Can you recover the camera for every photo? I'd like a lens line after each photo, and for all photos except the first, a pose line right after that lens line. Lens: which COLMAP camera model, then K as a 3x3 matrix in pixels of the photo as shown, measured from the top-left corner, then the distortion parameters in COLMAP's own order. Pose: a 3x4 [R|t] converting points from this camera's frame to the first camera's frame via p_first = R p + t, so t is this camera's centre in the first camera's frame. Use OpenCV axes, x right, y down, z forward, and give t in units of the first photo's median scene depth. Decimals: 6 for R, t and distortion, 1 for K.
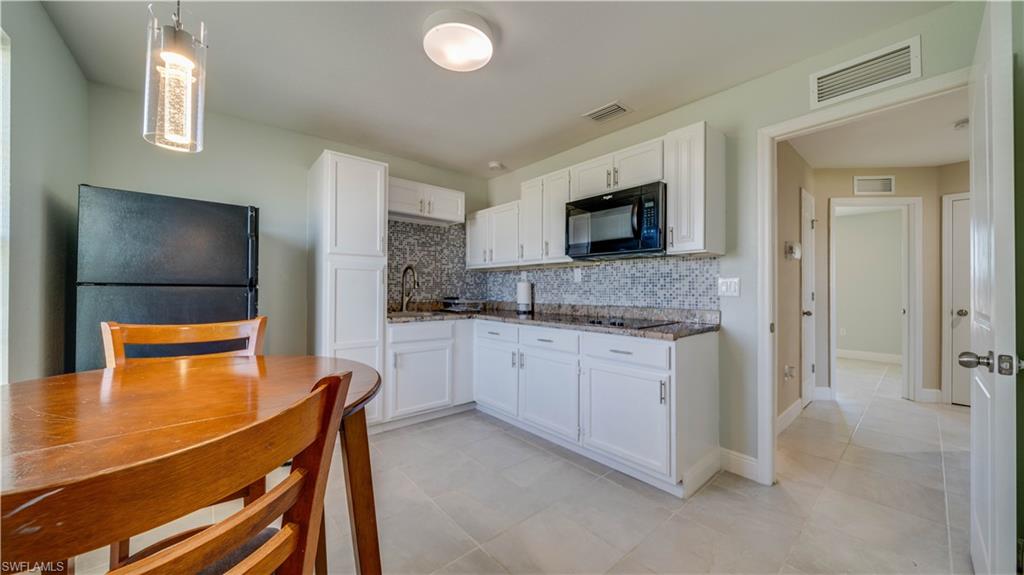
lens RADIAL K [[351.6, 0, 509.1], [0, 351.6, 288.8], [0, 0, 1]] dist [-0.000698, -0.000677]
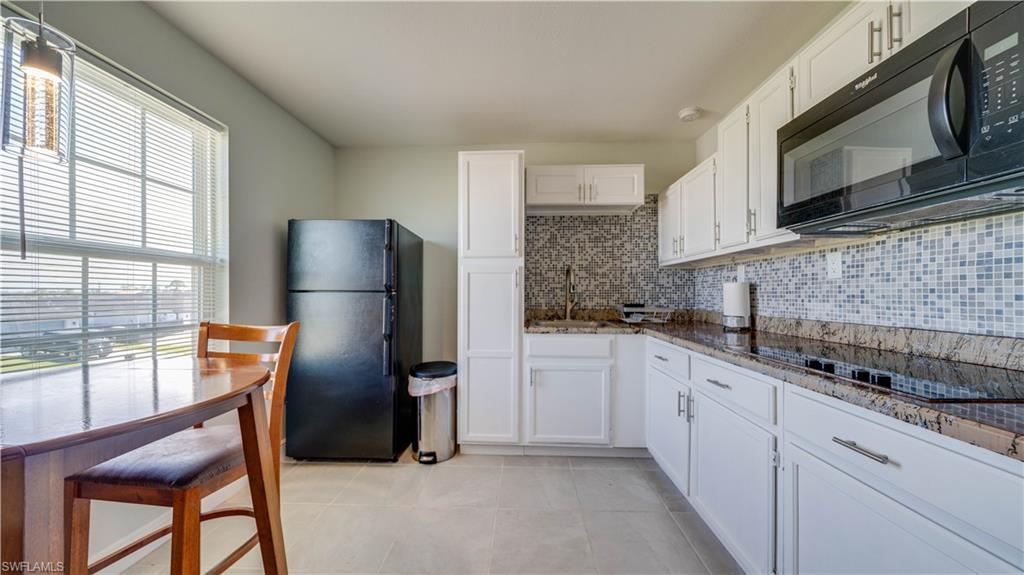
lens RADIAL K [[351.6, 0, 512.8], [0, 351.6, 295.1], [0, 0, 1]] dist [-0.000698, -0.000677]
pose [[0.739582, -0.002007, -0.673063, 0.188842], [0.005248, 0.999982, 0.002784, 0.001208], [0.673046, -0.005591, 0.739579, 0.286997]]
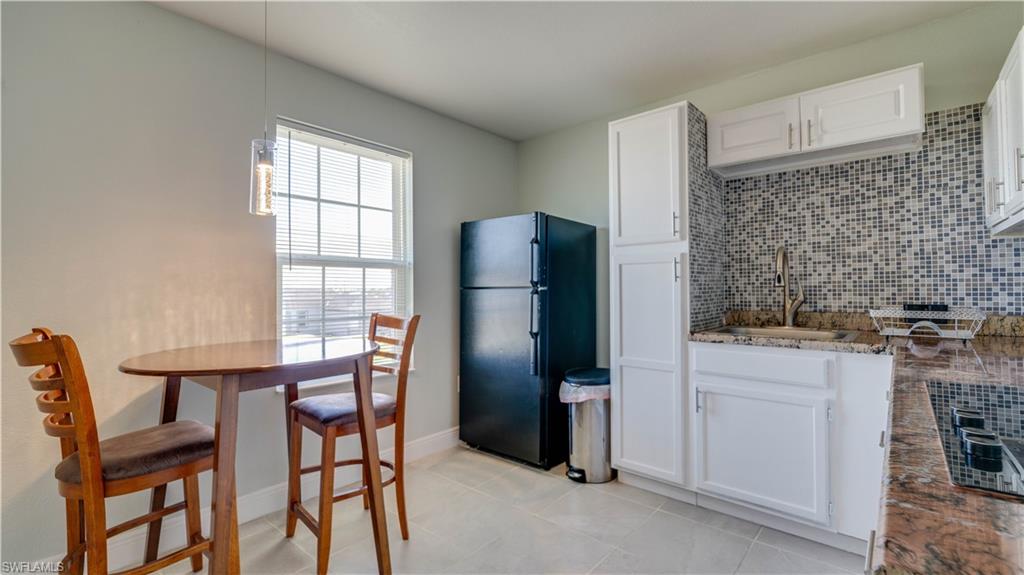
lens RADIAL K [[448.9, 0, 514.1], [0, 448.9, 283.7], [0, 0, 1]] dist [0.000974, 0.000671]
pose [[0.158408, -0.020529, -0.987160, 0.372256], [0.011718, 0.999753, -0.018910, 0.003131], [0.987304, -0.008572, 0.158609, 0.463885]]
